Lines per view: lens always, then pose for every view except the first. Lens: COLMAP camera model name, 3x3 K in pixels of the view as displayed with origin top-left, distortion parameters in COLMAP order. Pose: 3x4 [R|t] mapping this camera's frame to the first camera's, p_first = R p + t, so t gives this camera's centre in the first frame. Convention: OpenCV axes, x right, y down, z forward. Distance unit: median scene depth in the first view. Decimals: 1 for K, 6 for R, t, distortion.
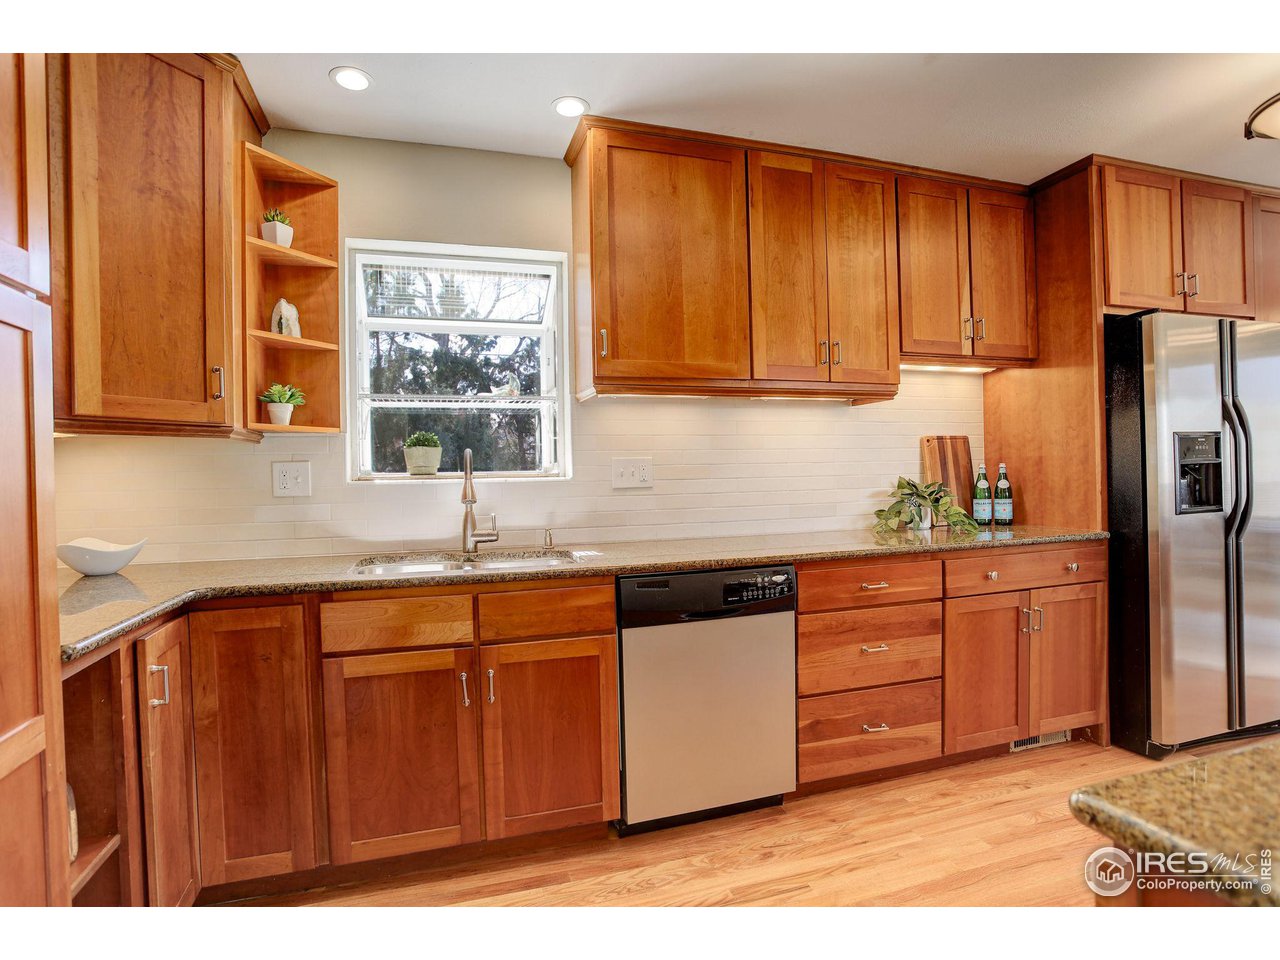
lens RADIAL K [[644.2, 0, 642.8], [0, 644.2, 476.2], [0, 0, 1]] dist [-0.025688, 0.002577]
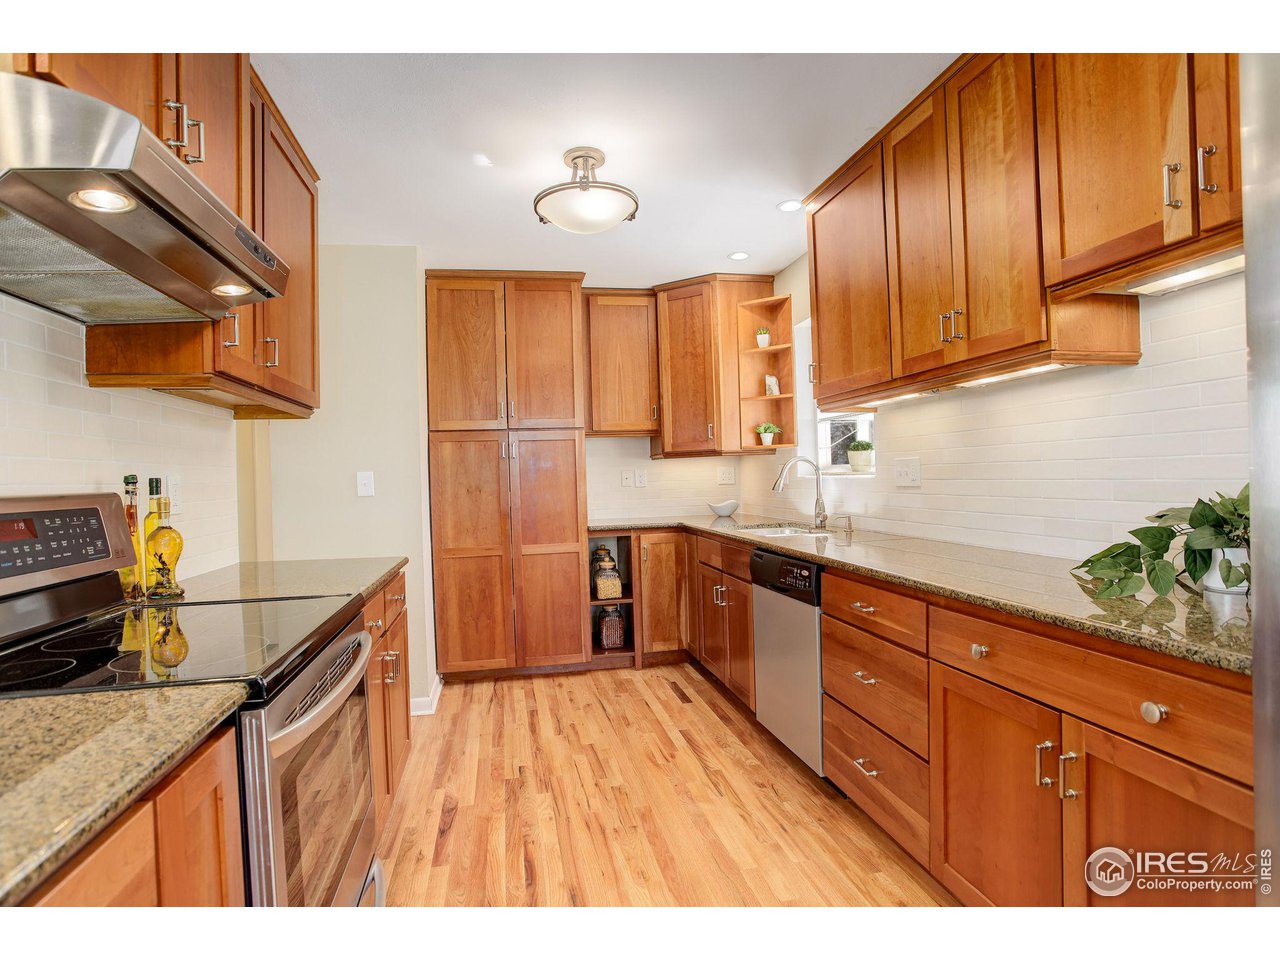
lens RADIAL K [[644.2, 0, 642.1], [0, 644.2, 479.8], [0, 0, 1]] dist [-0.025688, 0.002577]
pose [[-0.086429, 0.027817, -0.995870, 1.309516], [0.016753, 0.999509, 0.026465, -0.034598], [0.996117, -0.014397, -0.086853, 0.805047]]
